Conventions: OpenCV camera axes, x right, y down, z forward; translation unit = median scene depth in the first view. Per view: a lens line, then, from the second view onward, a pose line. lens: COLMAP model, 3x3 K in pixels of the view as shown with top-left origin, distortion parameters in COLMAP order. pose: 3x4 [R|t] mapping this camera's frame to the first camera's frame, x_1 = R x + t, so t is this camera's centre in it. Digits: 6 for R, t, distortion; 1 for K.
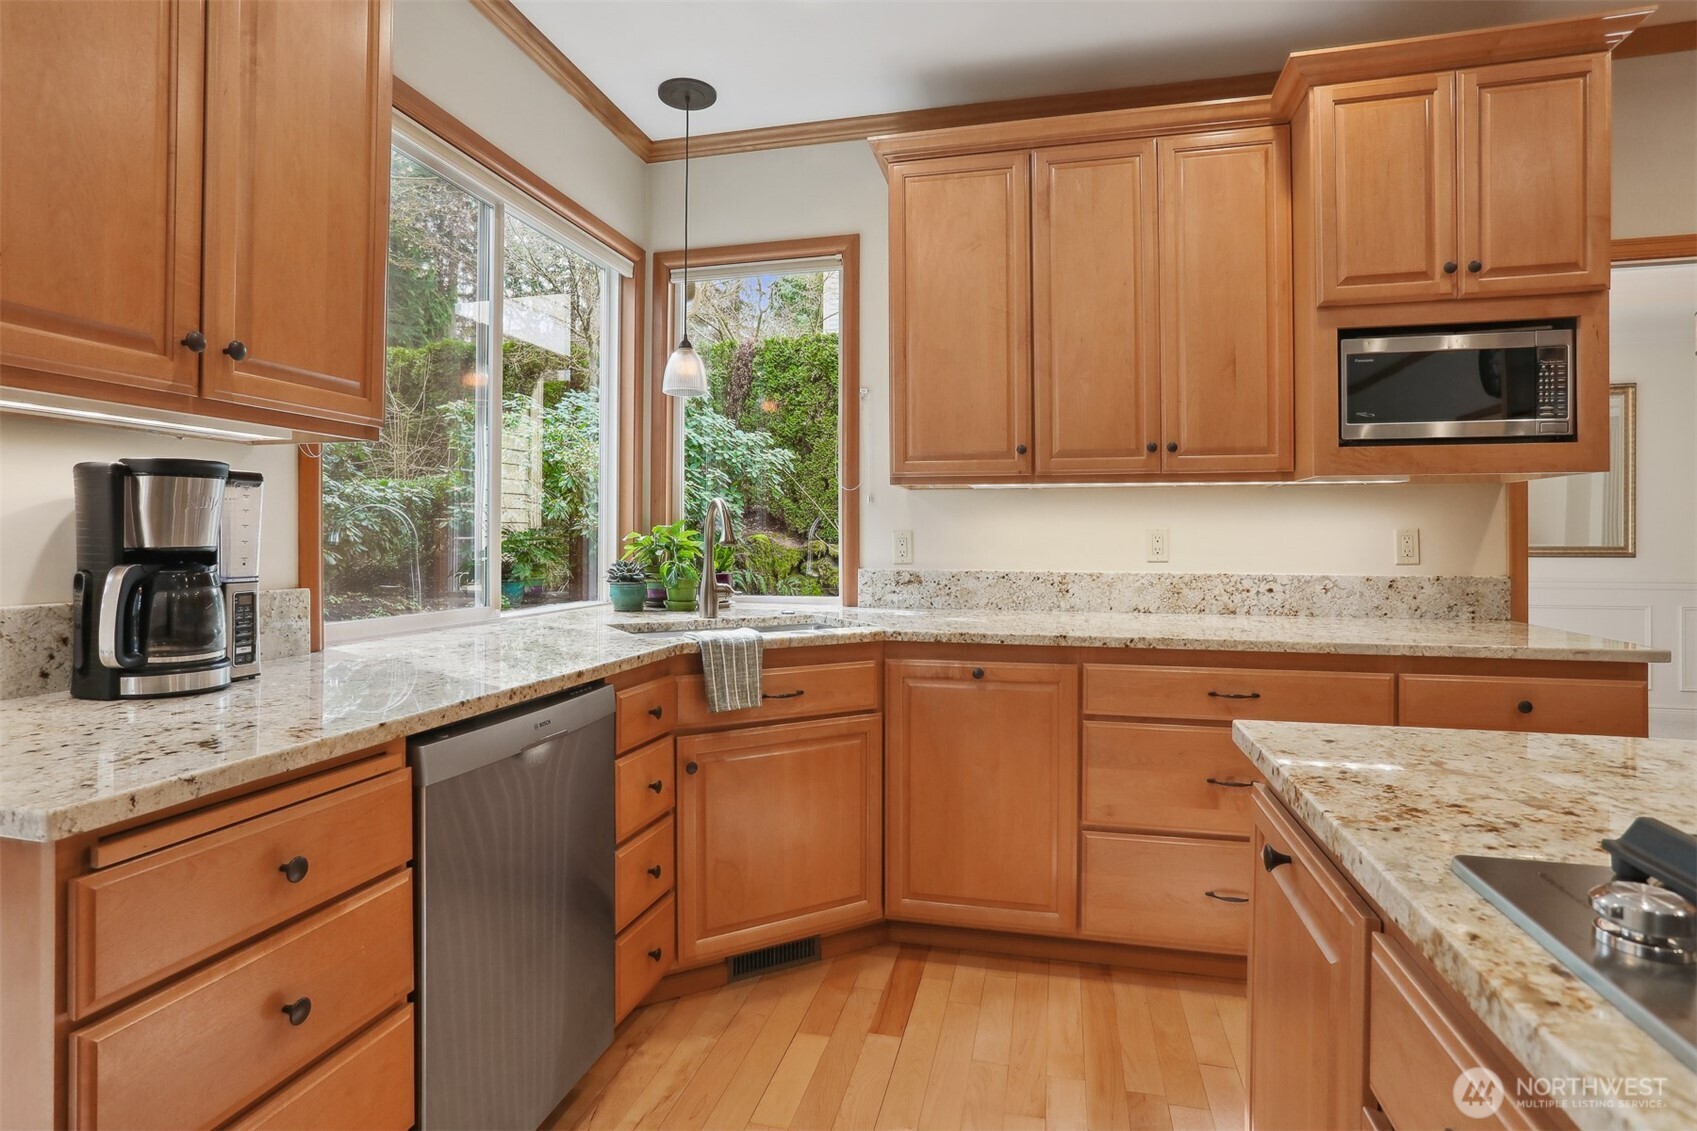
lens RADIAL K [[866.7, 0, 830.2], [0, 866.7, 538.7], [0, 0, 1]] dist [-0.031920, 0.015526]
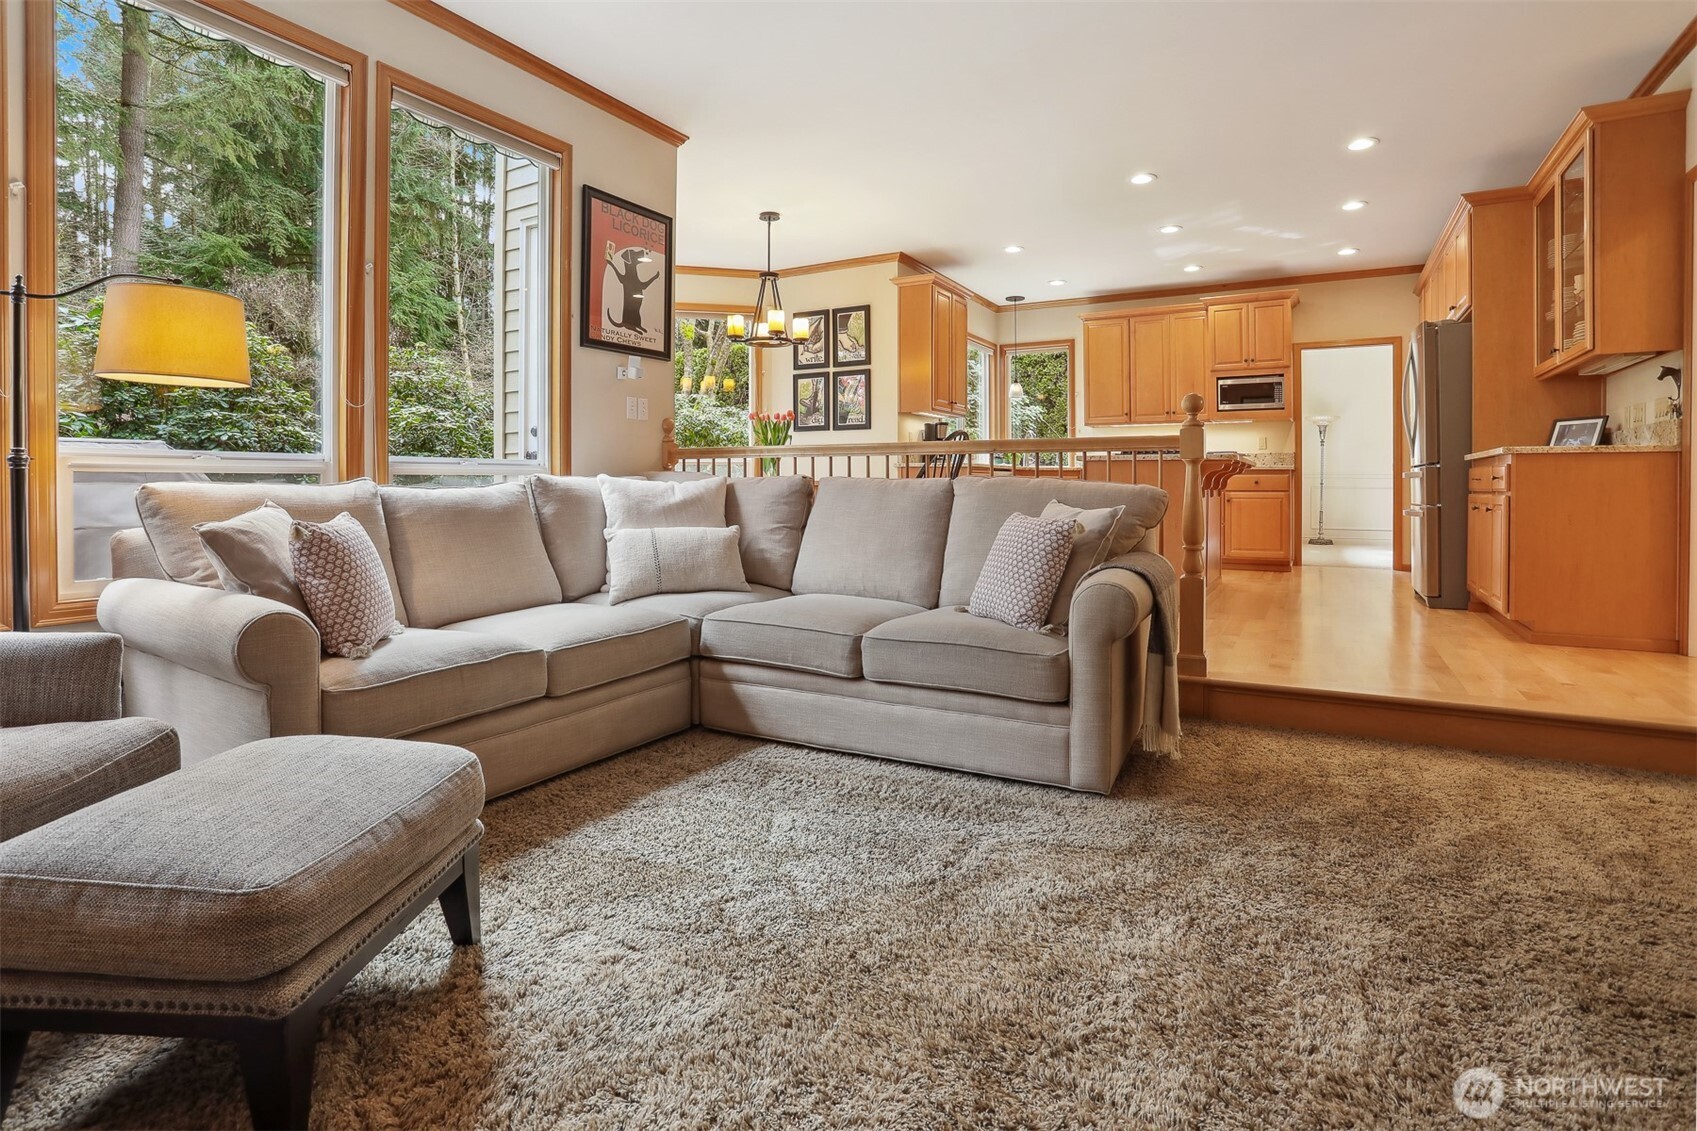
lens RADIAL K [[853.8, 0, 831.8], [0, 853.8, 493.7], [0, 0, 1]] dist [-0.069461, -0.000026]
pose [[0.962822, 0.000333, -0.270135, 0.022433], [0.001732, 0.999971, 0.007405, 0.195350], [0.270130, -0.007598, 0.962794, -2.699051]]
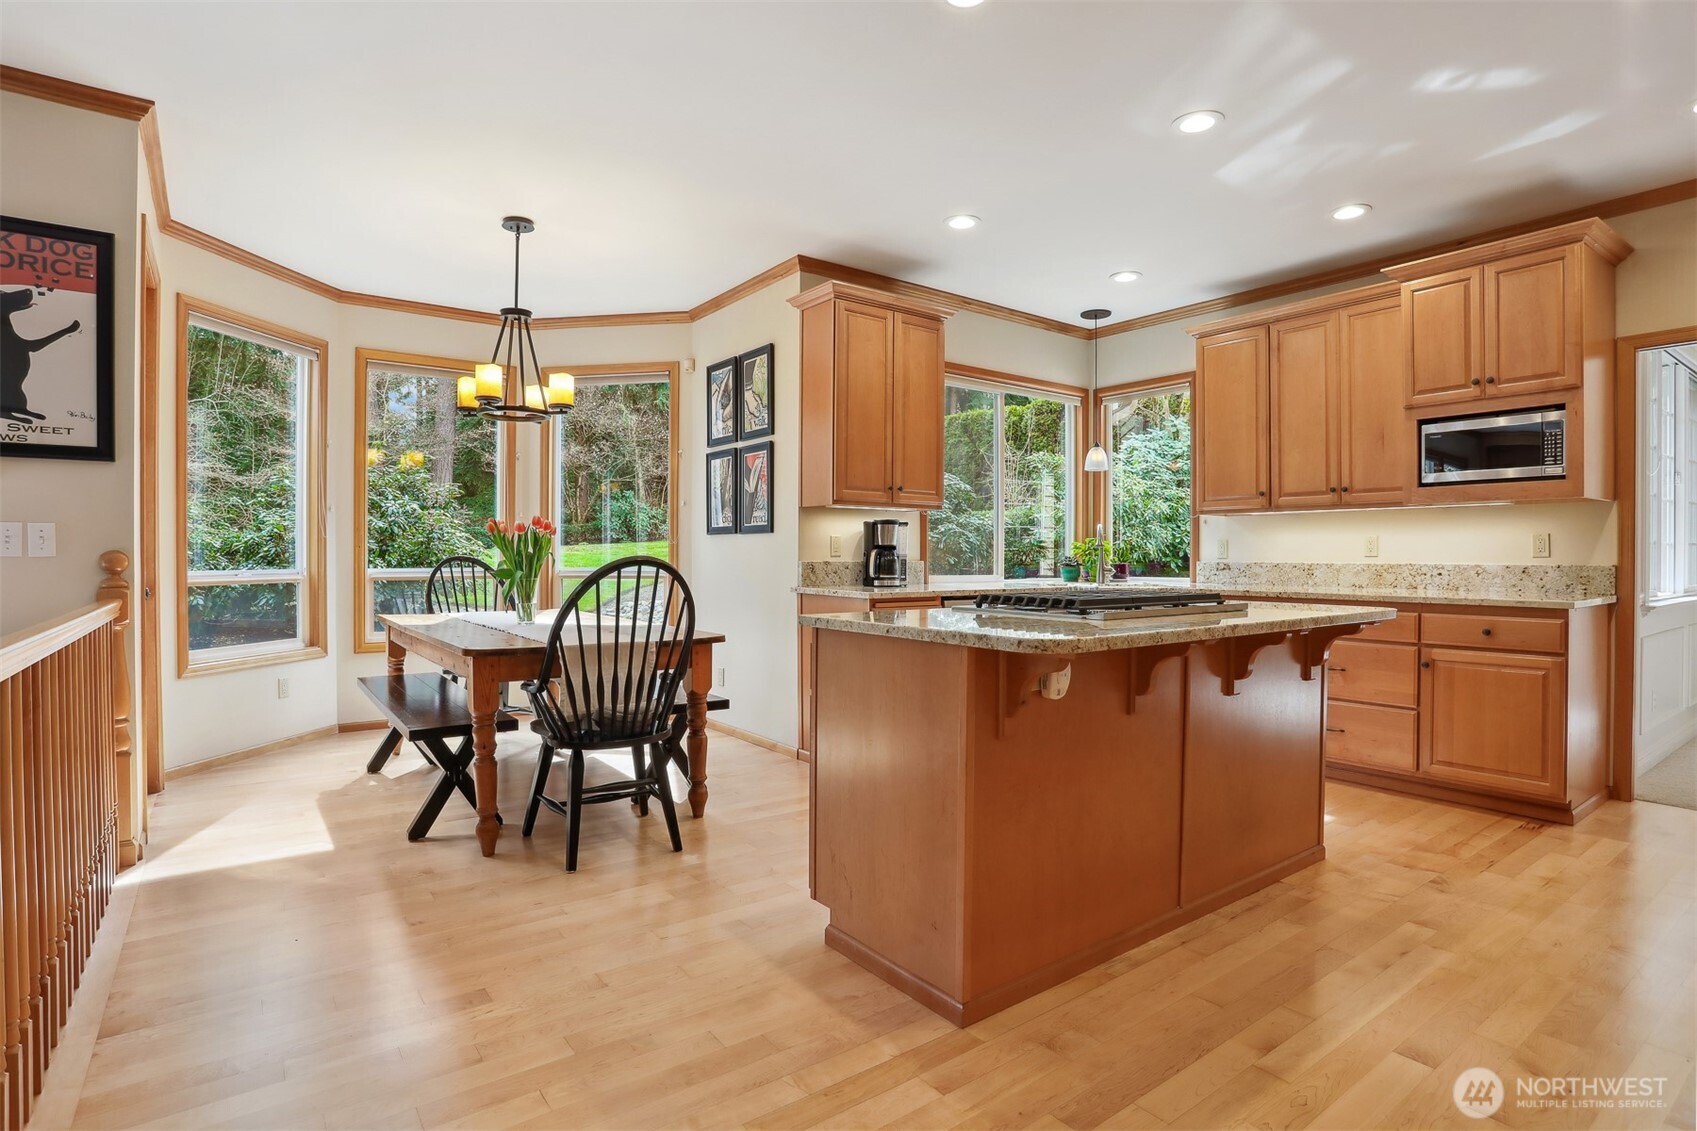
lens RADIAL K [[858.1, 0, 848.5], [0, 858.1, 565.5], [0, 0, 1]] dist [-0.062005, 0.025994]
pose [[0.776256, 0.006075, -0.630389, 0.789941], [-0.000035, 0.999954, 0.009593, 0.036638], [0.630418, -0.007425, 0.776220, -1.085628]]
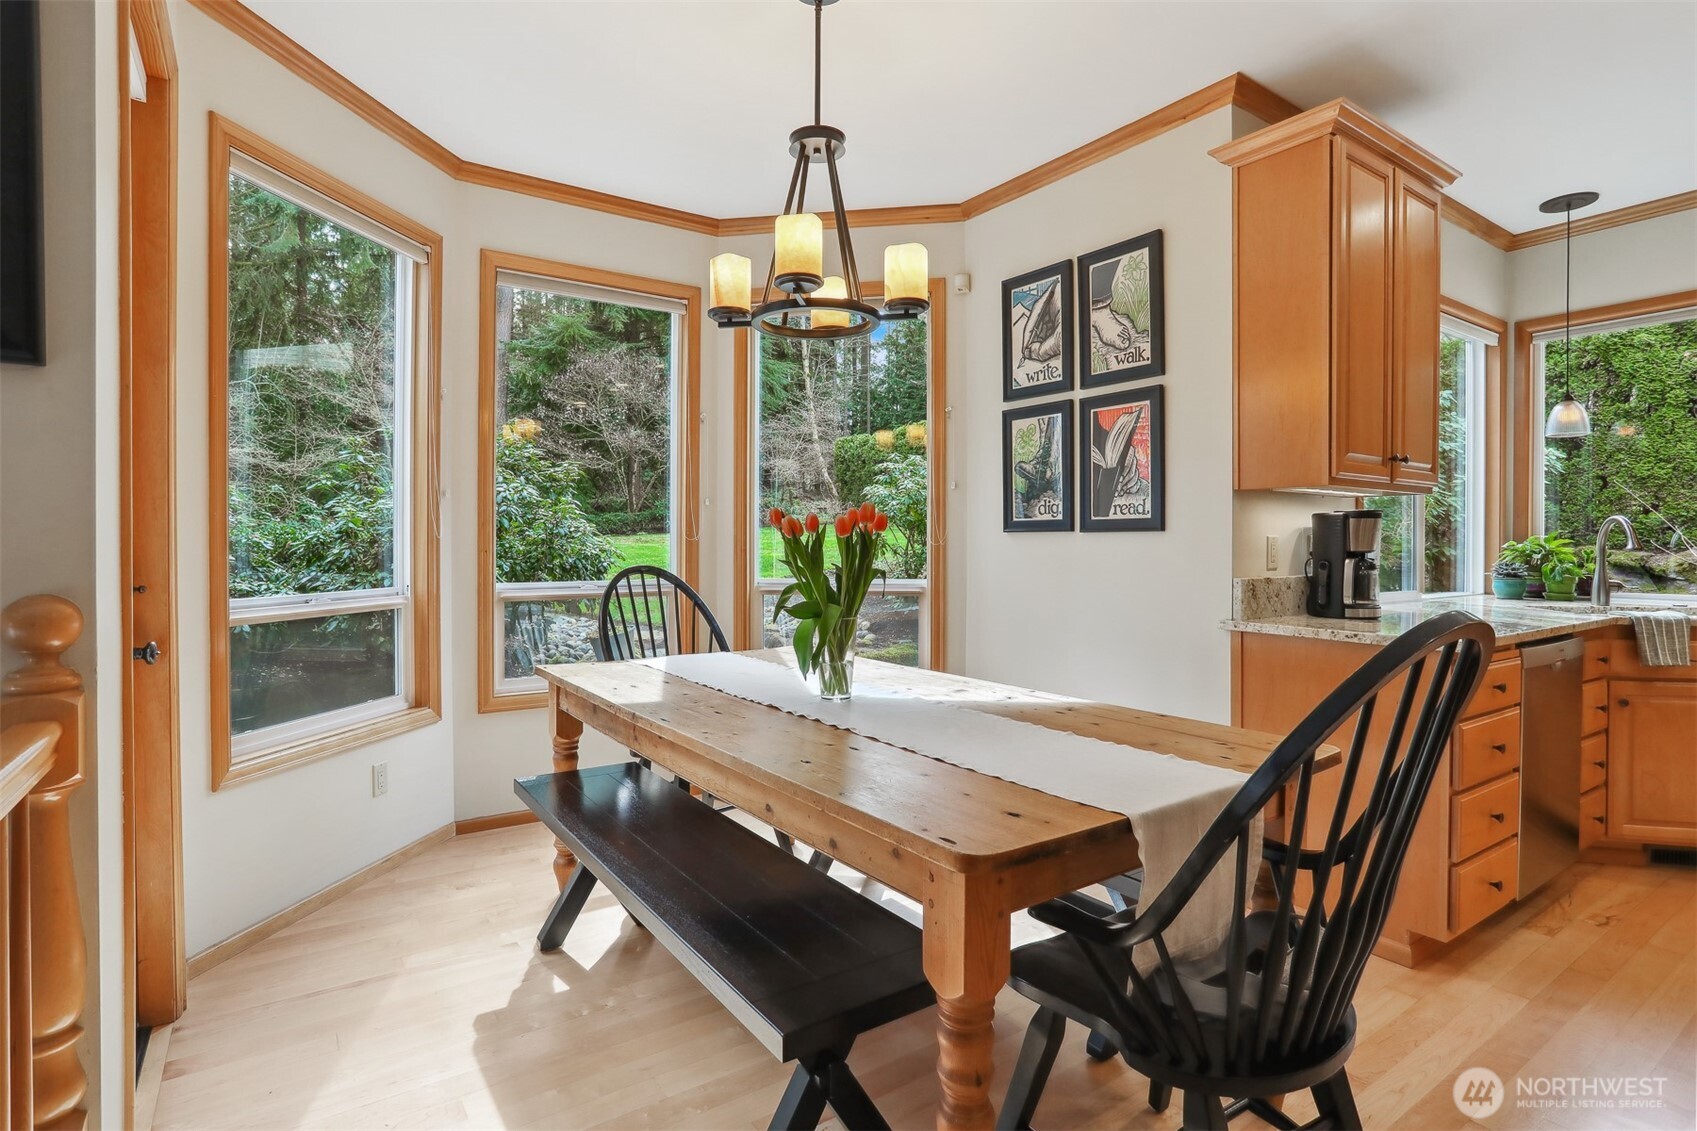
lens RADIAL K [[848.7, 0, 845.7], [0, 848.7, 550.7], [0, 0, 1]] dist [-0.059294, 0.034515]
pose [[0.757311, 0.003842, -0.653043, -0.228416], [0.001442, 0.999970, 0.007555, -0.005013], [0.653053, -0.006663, 0.757283, -0.861832]]
